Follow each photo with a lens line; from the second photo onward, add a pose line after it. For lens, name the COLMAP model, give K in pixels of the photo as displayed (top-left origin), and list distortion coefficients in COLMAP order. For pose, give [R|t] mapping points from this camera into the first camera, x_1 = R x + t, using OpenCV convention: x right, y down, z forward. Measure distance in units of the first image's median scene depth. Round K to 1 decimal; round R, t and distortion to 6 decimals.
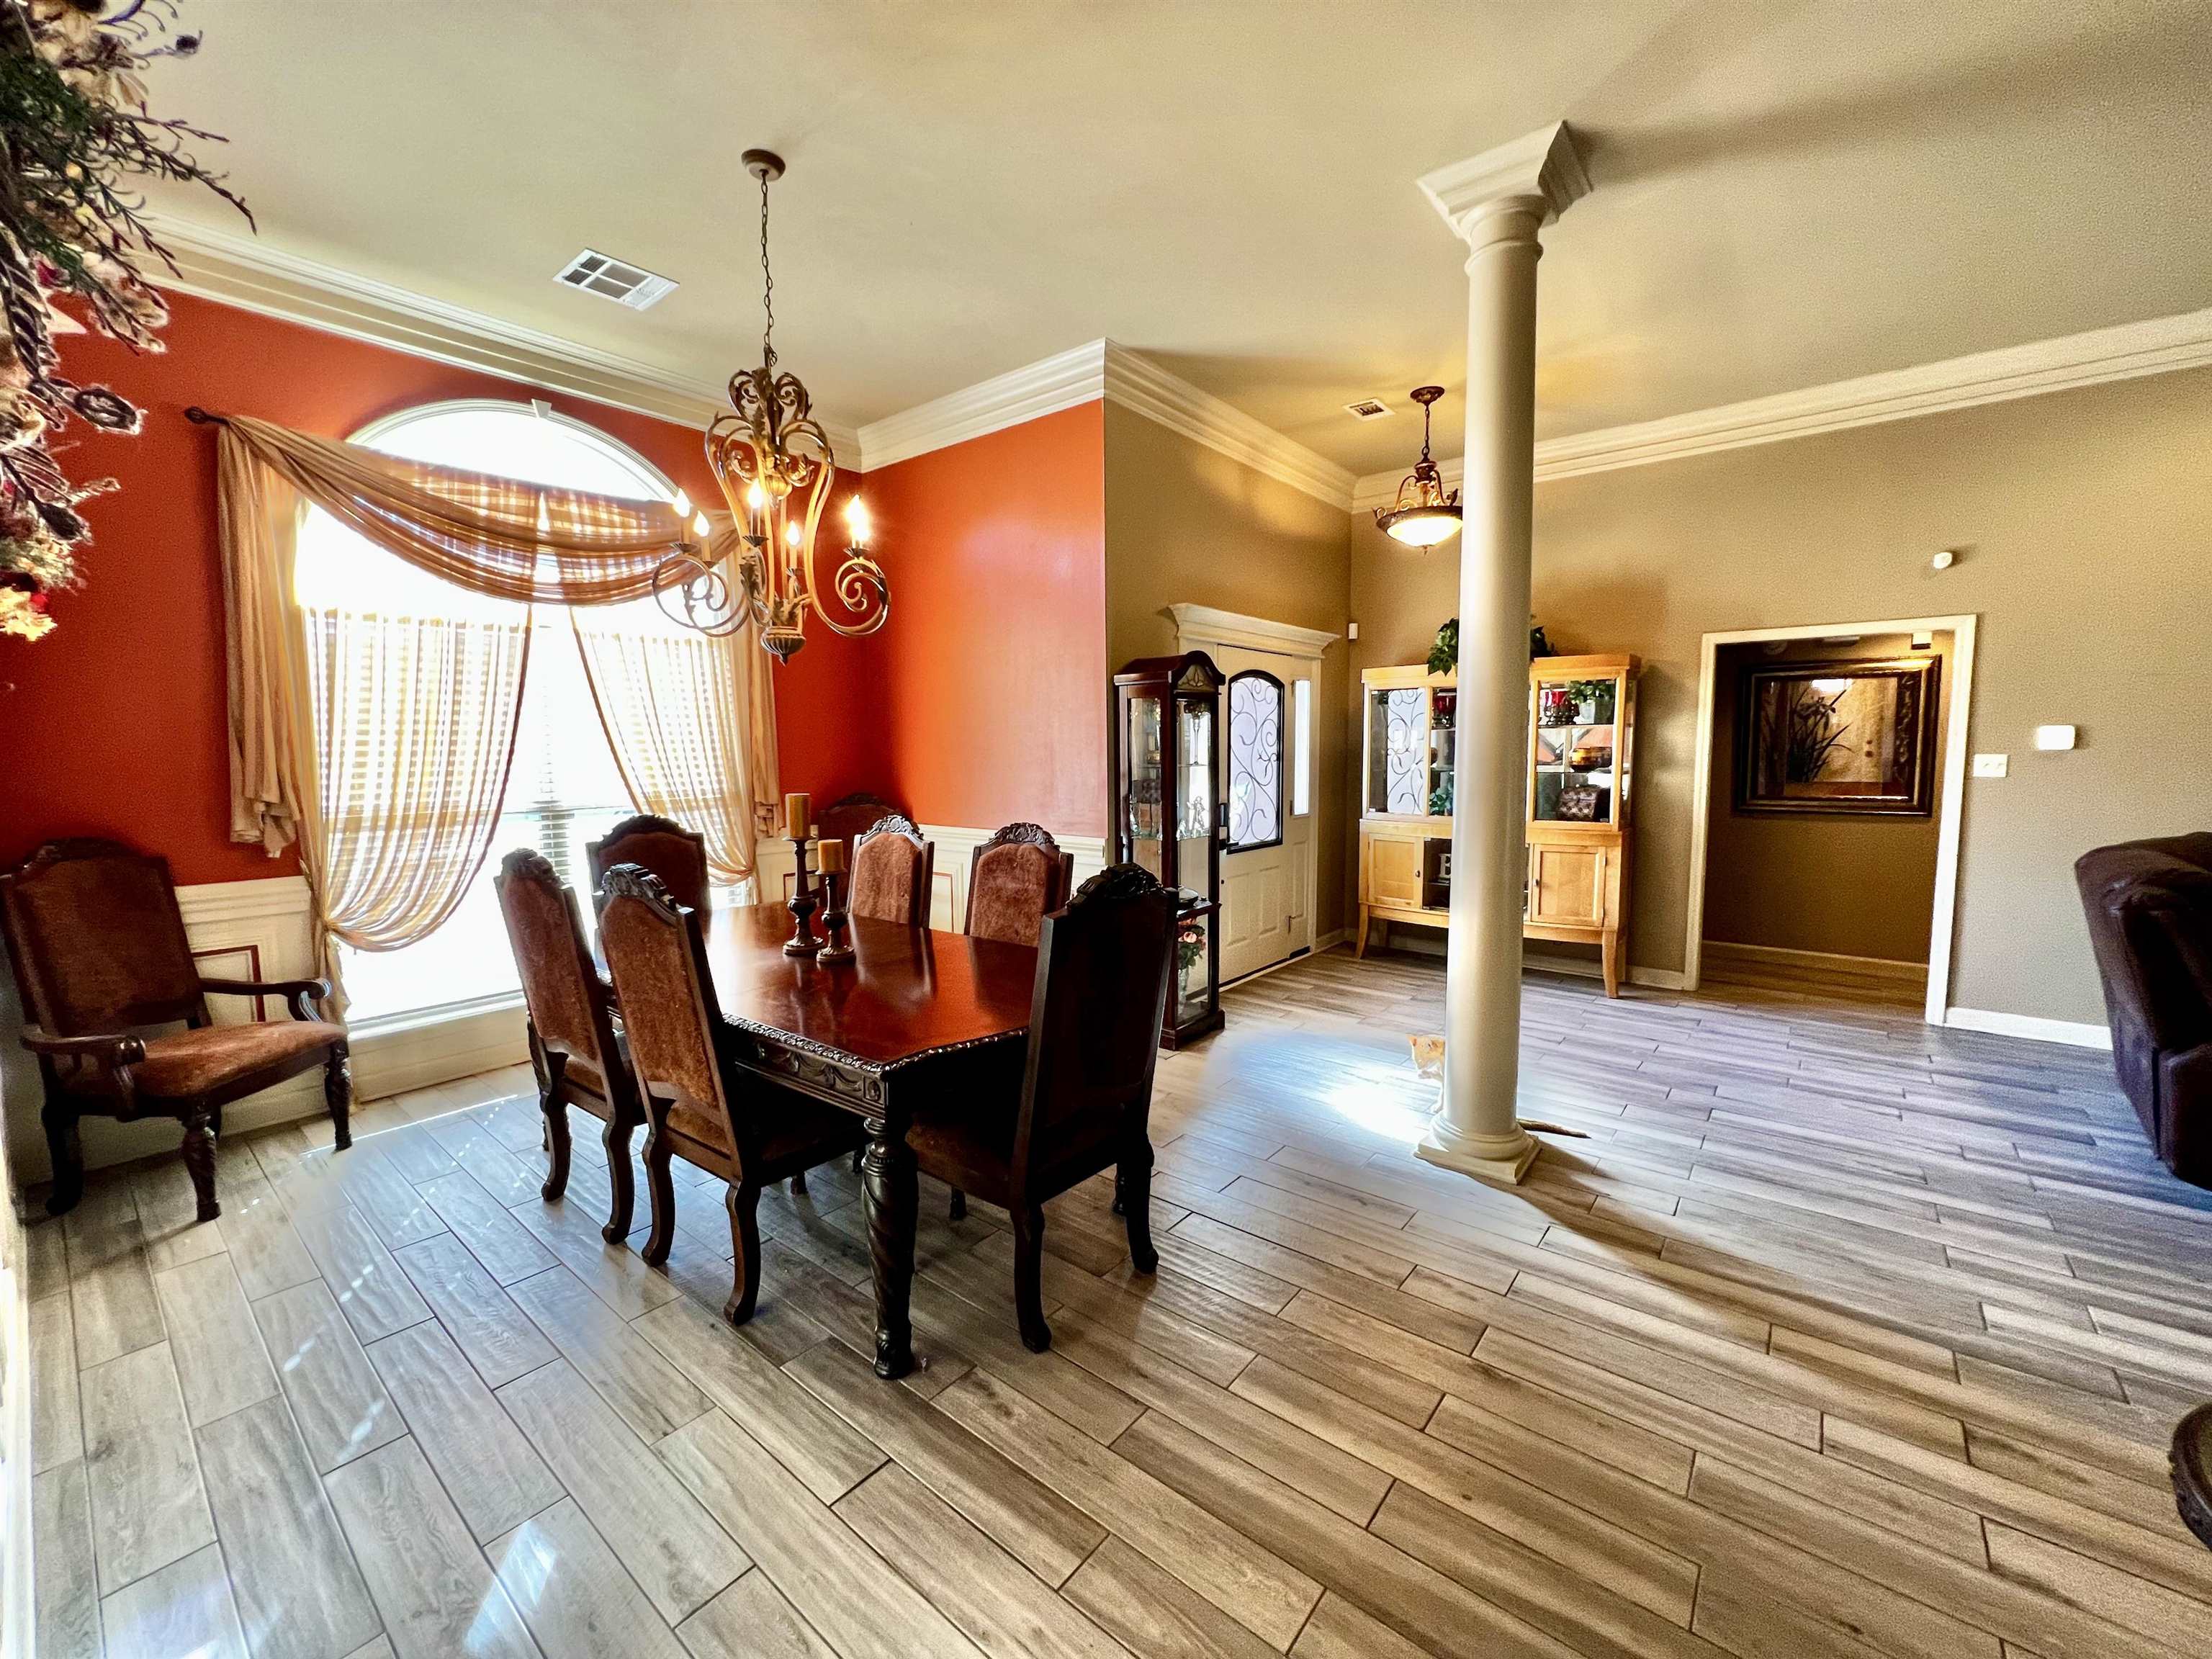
lens RADIAL K [[886.2, 0, 1099.2], [0, 886.2, 821.0], [0, 0, 1]] dist [-0.000921, -0.000639]
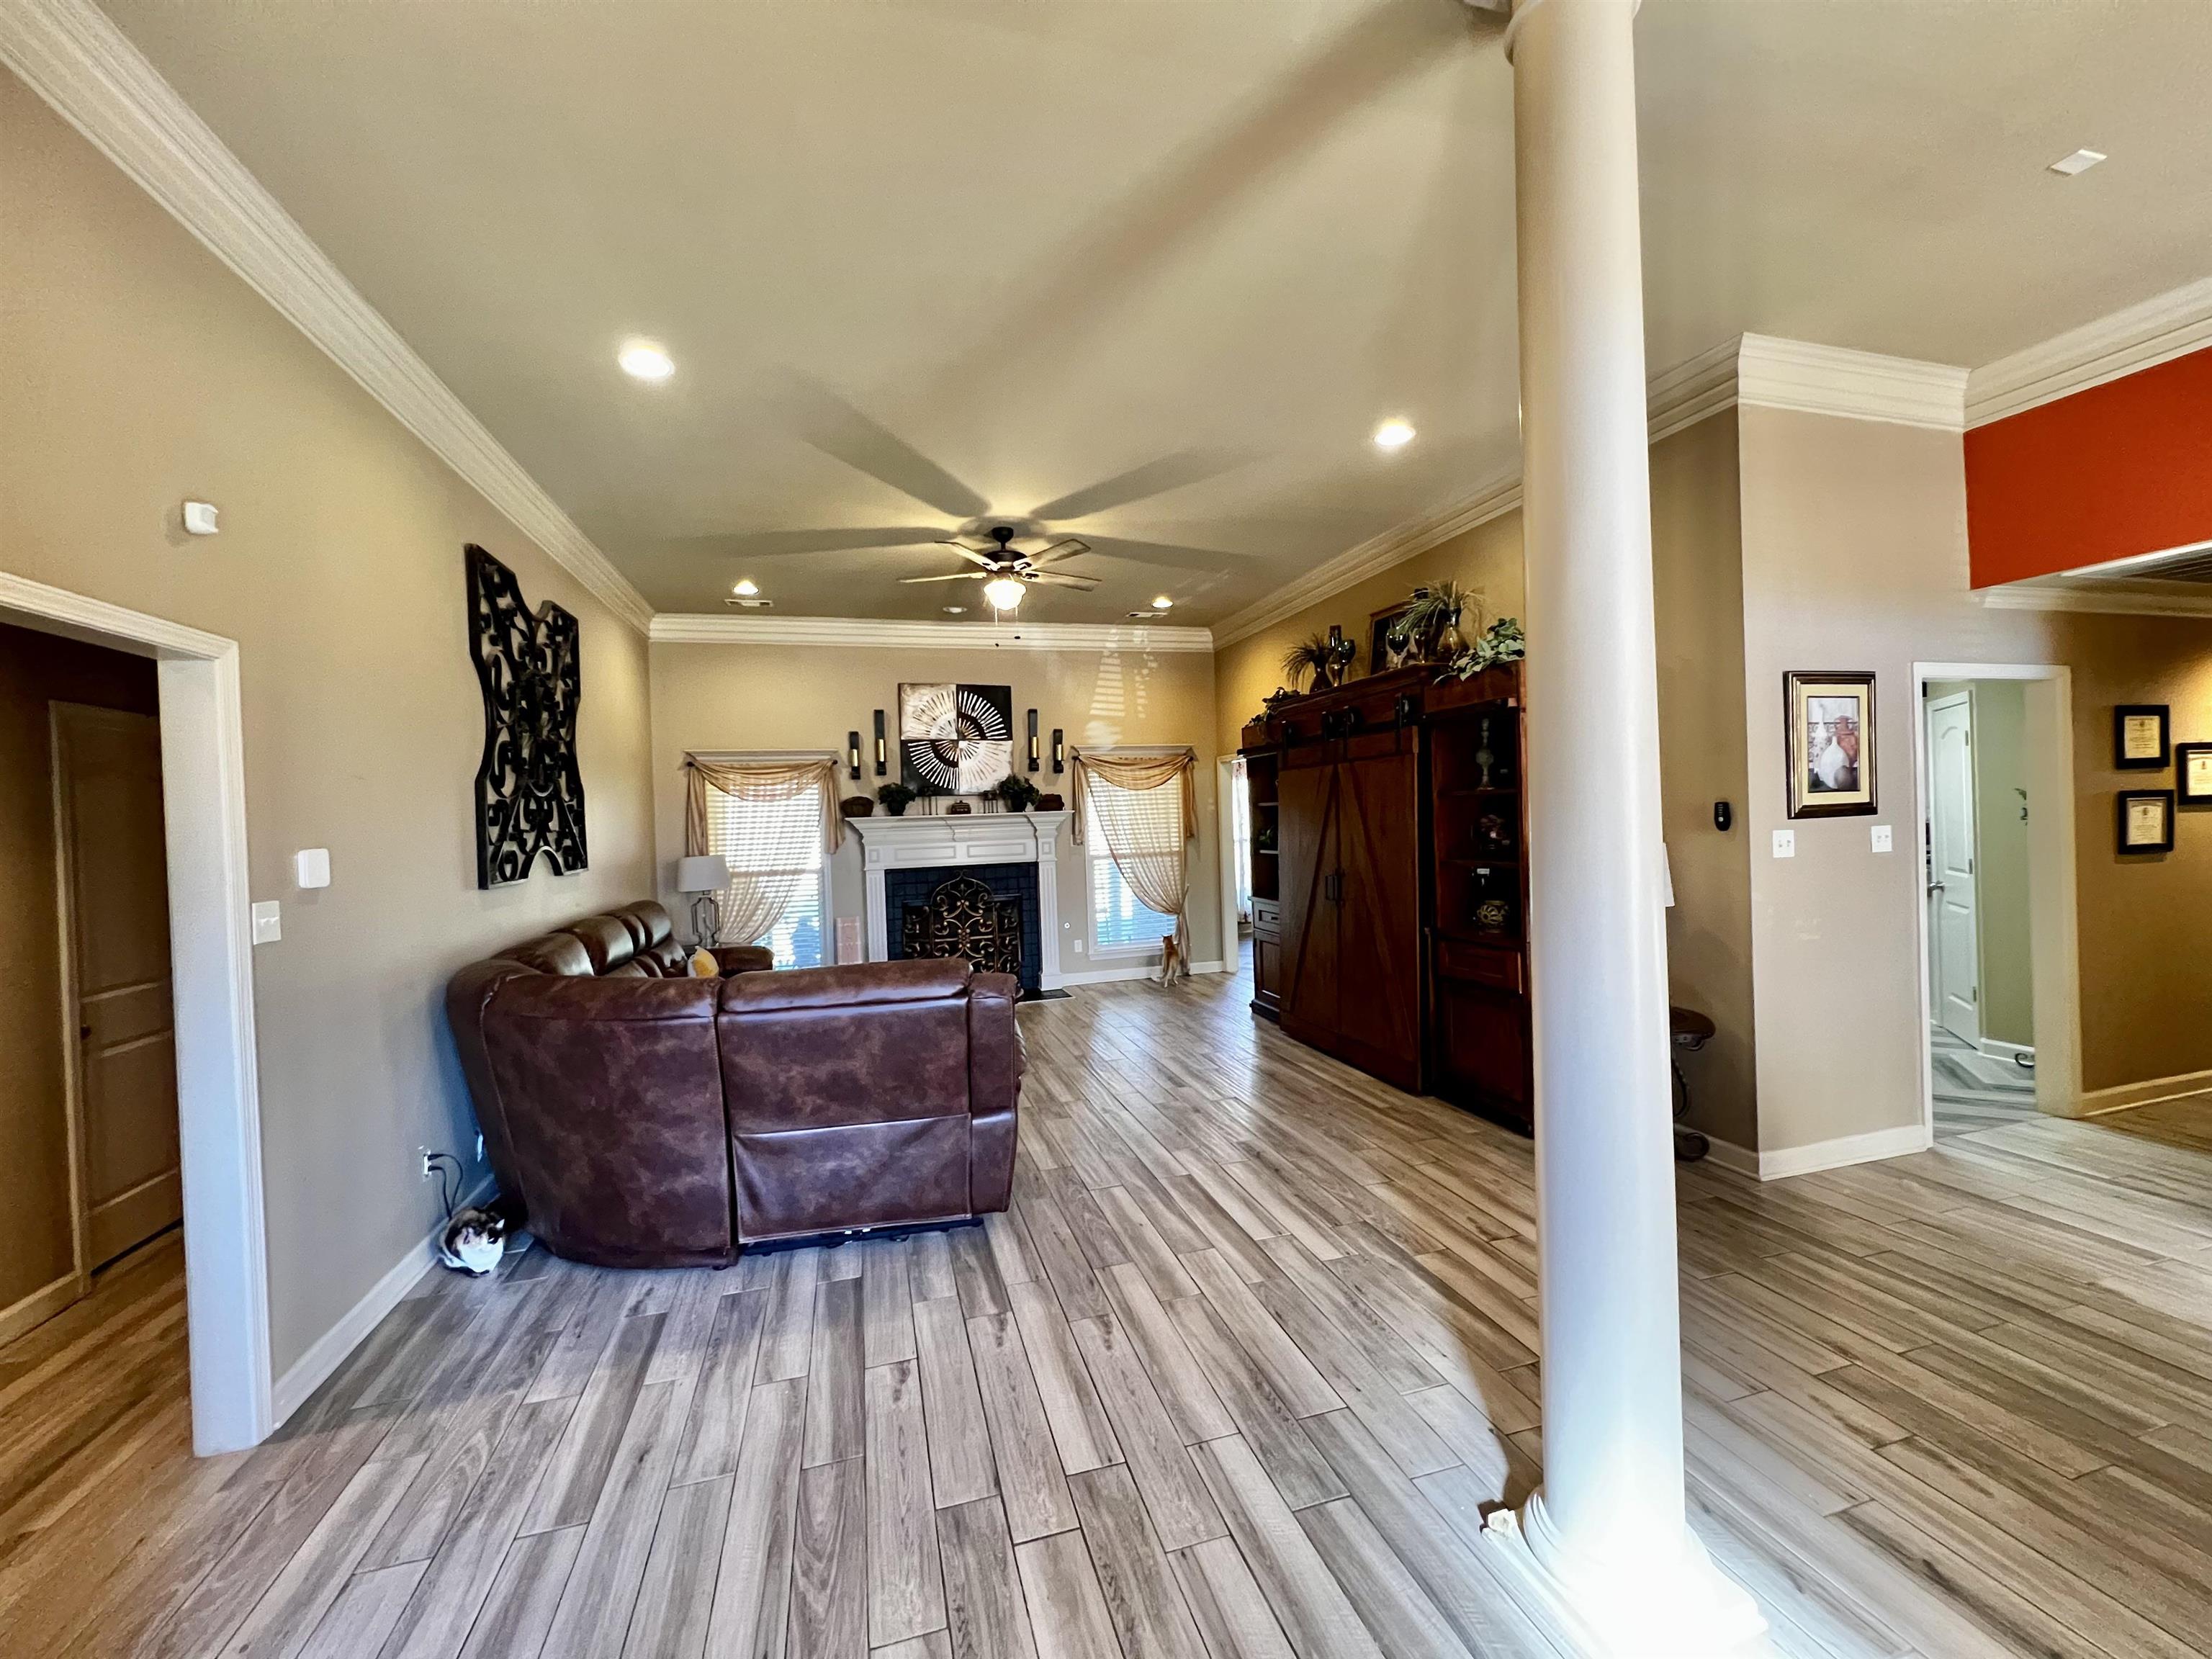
lens RADIAL K [[886.2, 0, 1116.4], [0, 886.2, 821.5], [0, 0, 1]] dist [-0.000921, -0.000639]
pose [[-0.834564, 0.029017, 0.550147, 0.284519], [0.083620, 0.993714, 0.074436, -0.118885], [-0.544528, 0.108125, -0.831744, 1.197942]]
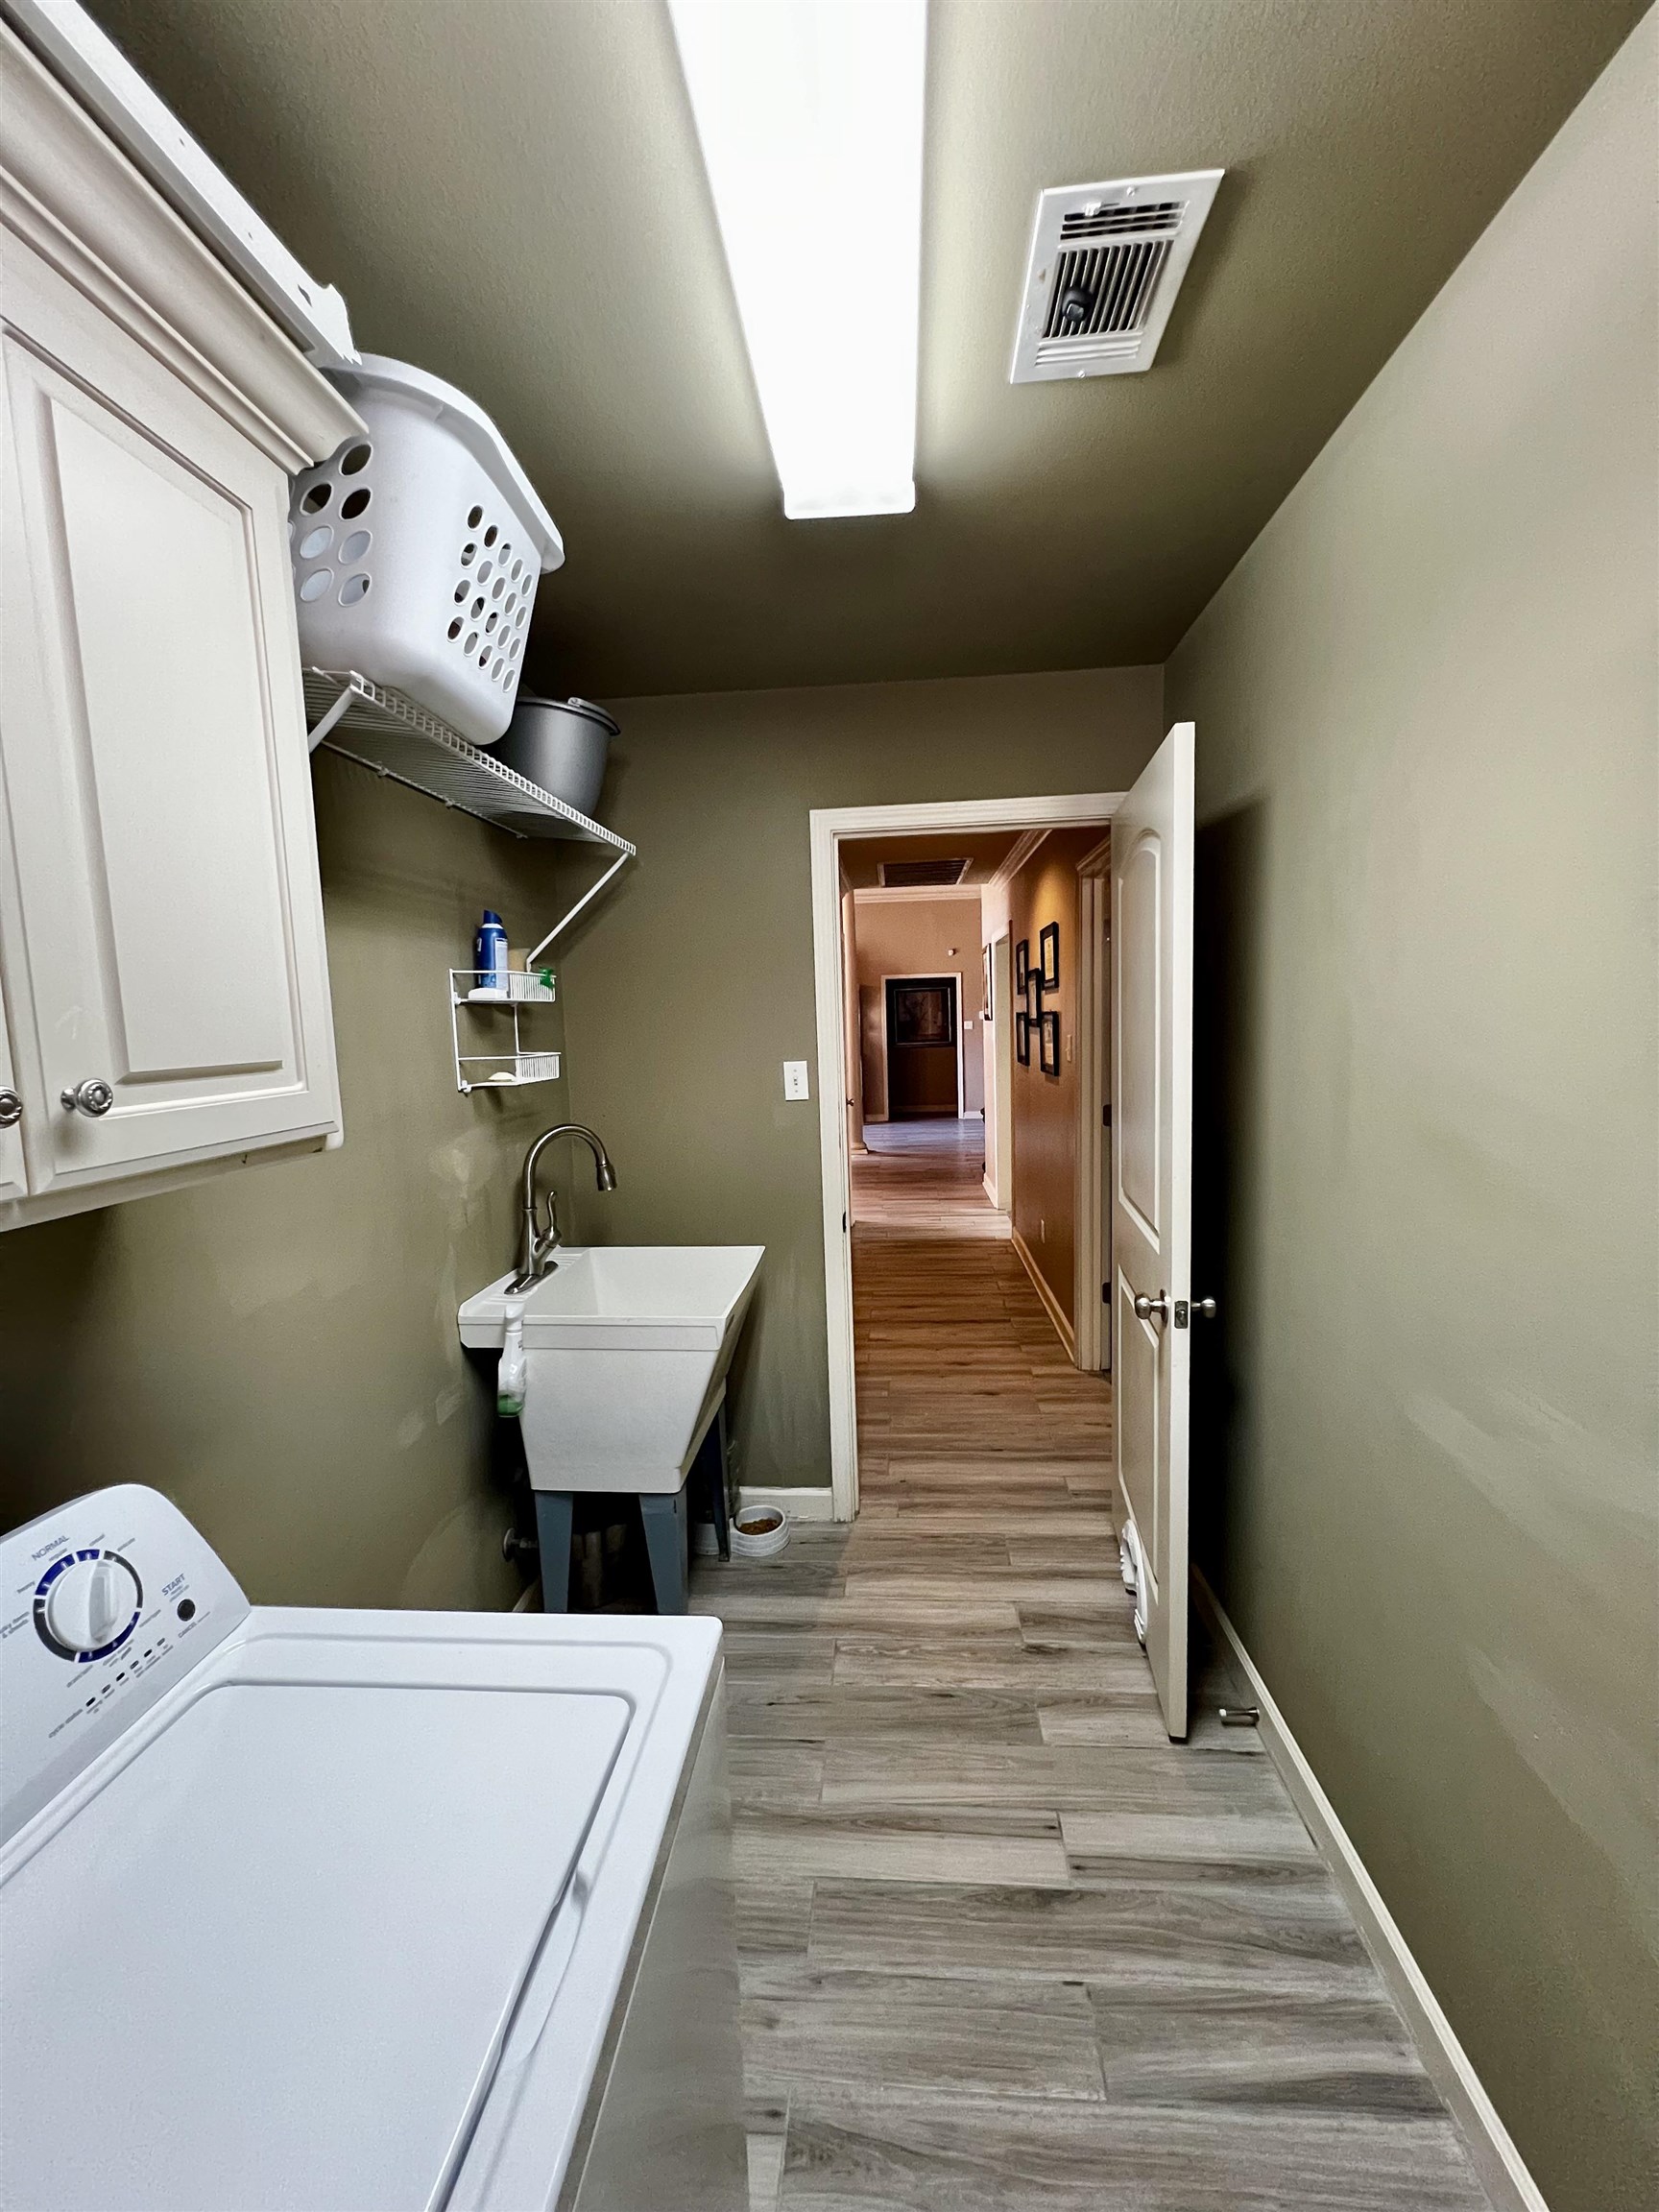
lens RADIAL K [[874.7, 0, 831.2], [0, 874.7, 1104.8], [0, 0, 1]] dist [-0.001836, -0.000027]
pose [[0.817874, -0.078693, 0.569990, -1.029685], [0.075802, 0.996706, 0.028838, 0.083671], [-0.570382, 0.019620, 0.821145, -1.109293]]
